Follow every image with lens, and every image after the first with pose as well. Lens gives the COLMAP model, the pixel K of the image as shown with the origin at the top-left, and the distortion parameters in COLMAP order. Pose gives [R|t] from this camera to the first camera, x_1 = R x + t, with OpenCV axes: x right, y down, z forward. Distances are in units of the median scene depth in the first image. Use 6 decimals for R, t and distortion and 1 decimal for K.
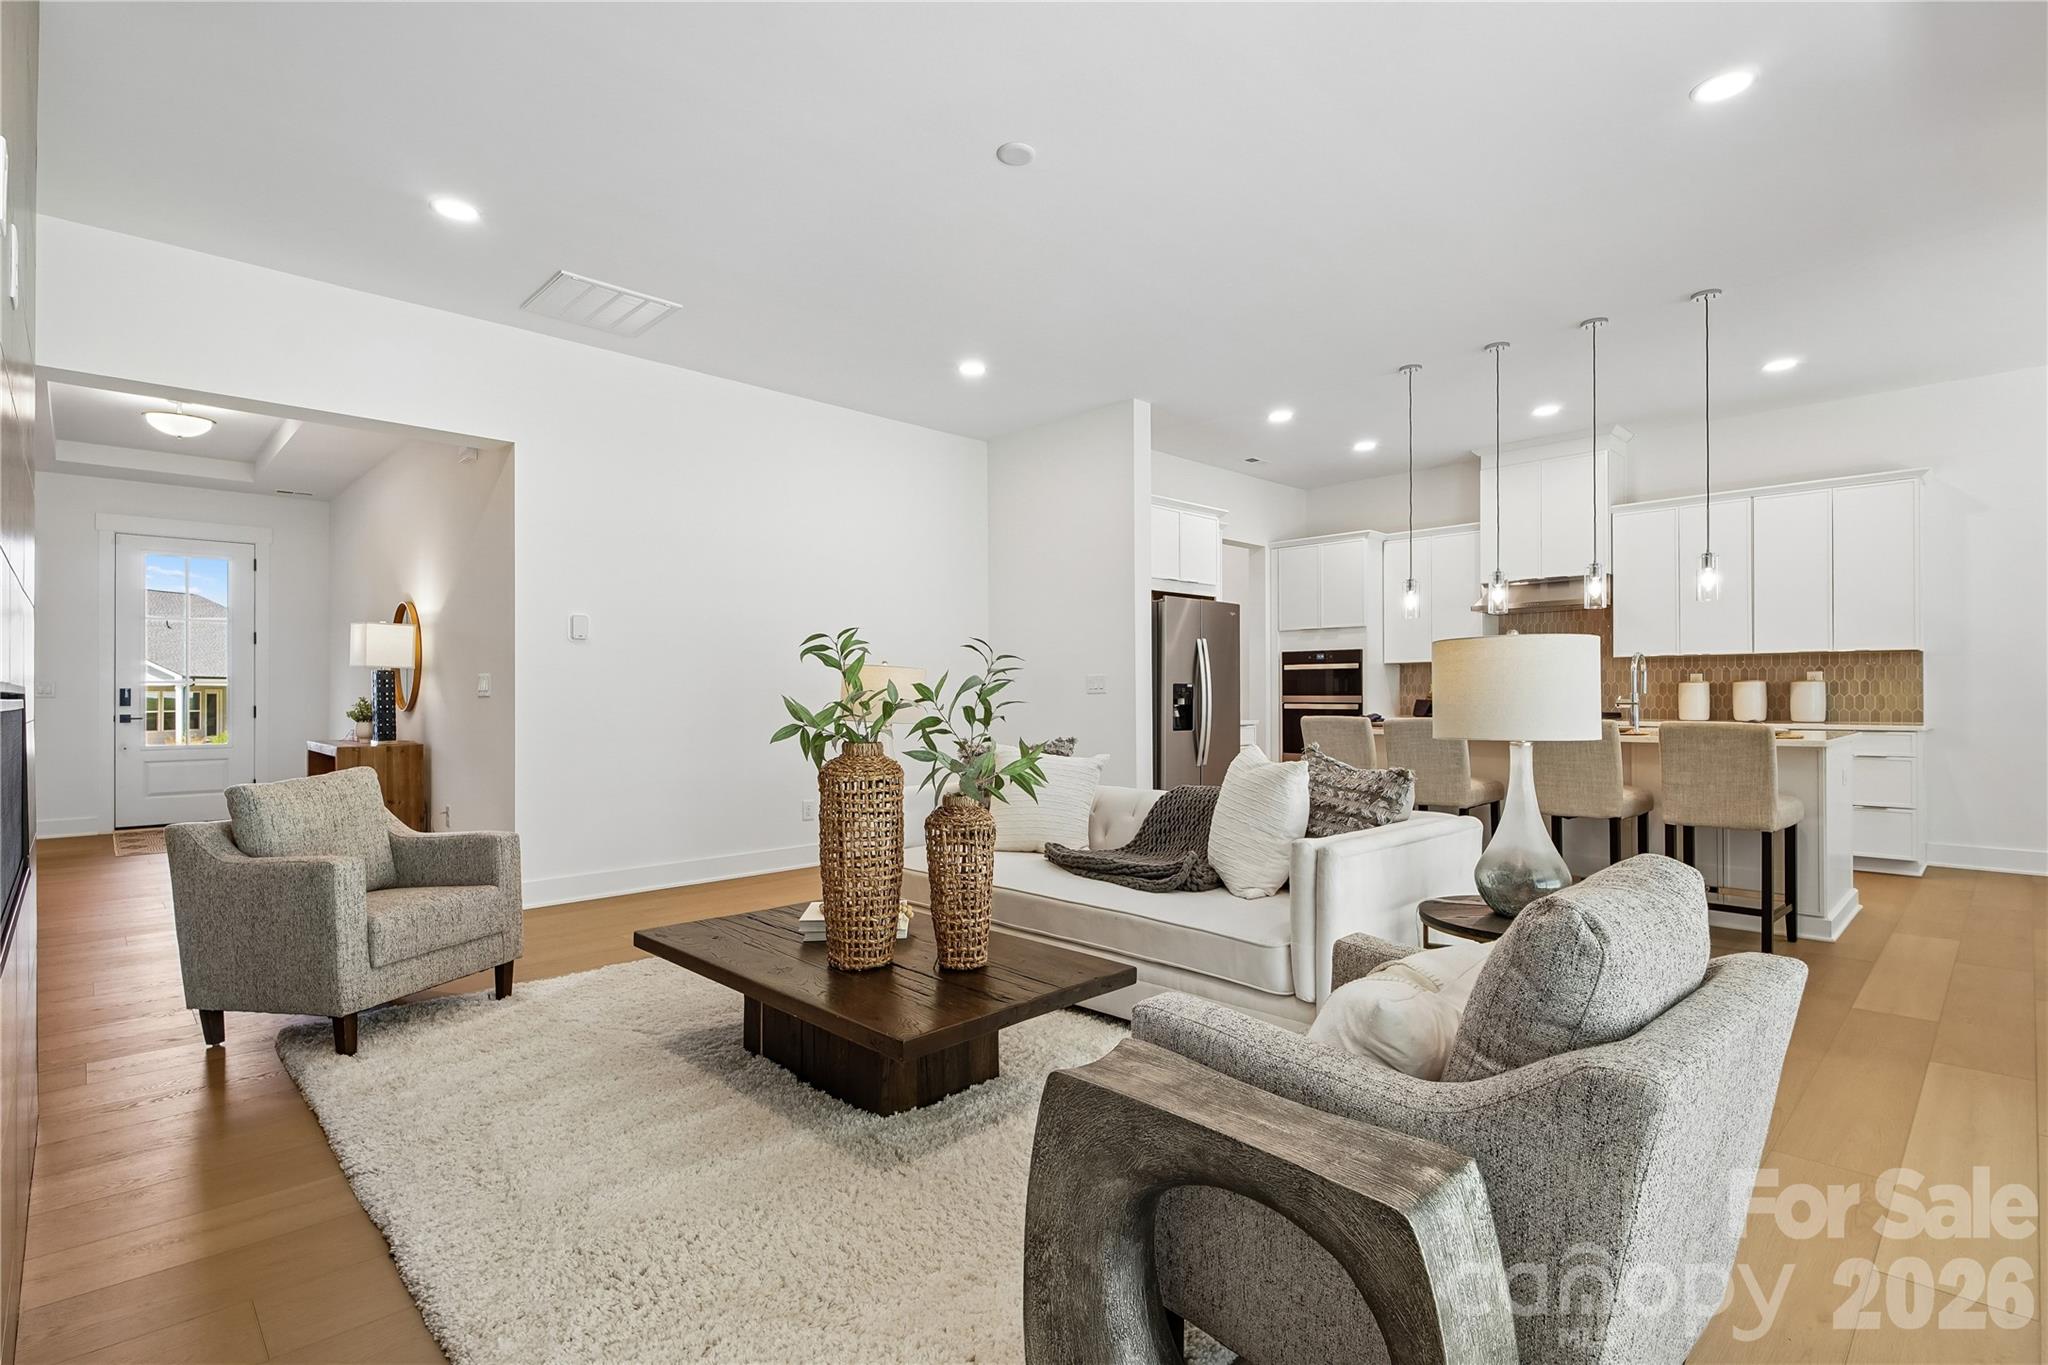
lens RADIAL K [[976.3, 0, 1015.3], [0, 976.3, 684.7], [0, 0, 1]] dist [0.009899, -0.006862]
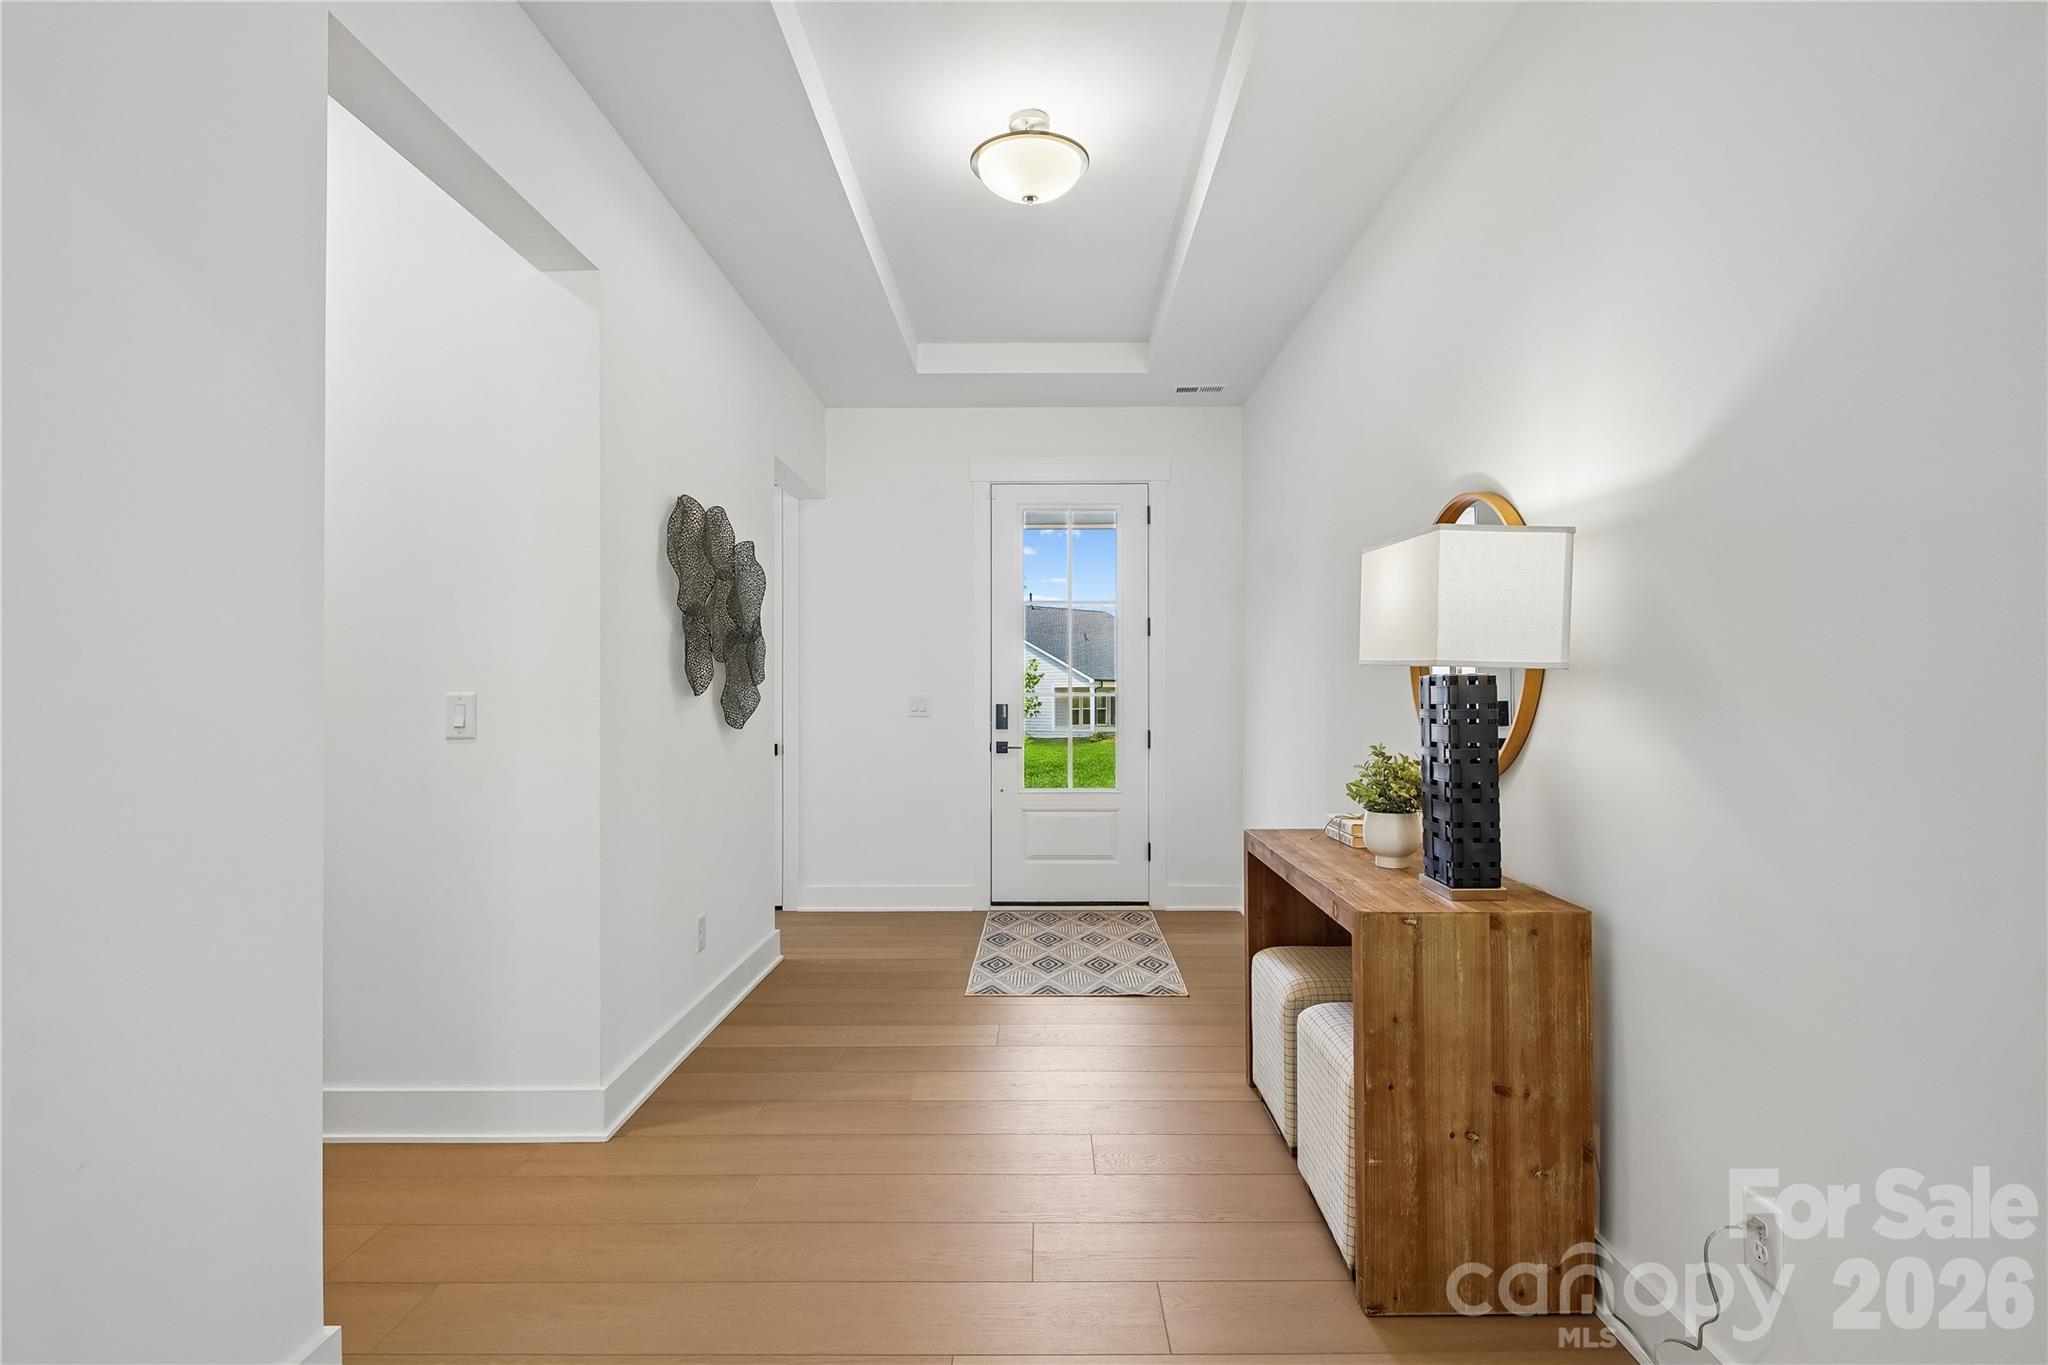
lens RADIAL K [[976.3, 0, 1014.7], [0, 976.3, 690.0], [0, 0, 1]] dist [0.009899, -0.006862]
pose [[0.704988, 0.000947, -0.709219, -0.410311], [0.002647, 0.999989, 0.003966, -0.009229], [0.709214, -0.004674, 0.704977, 0.520083]]
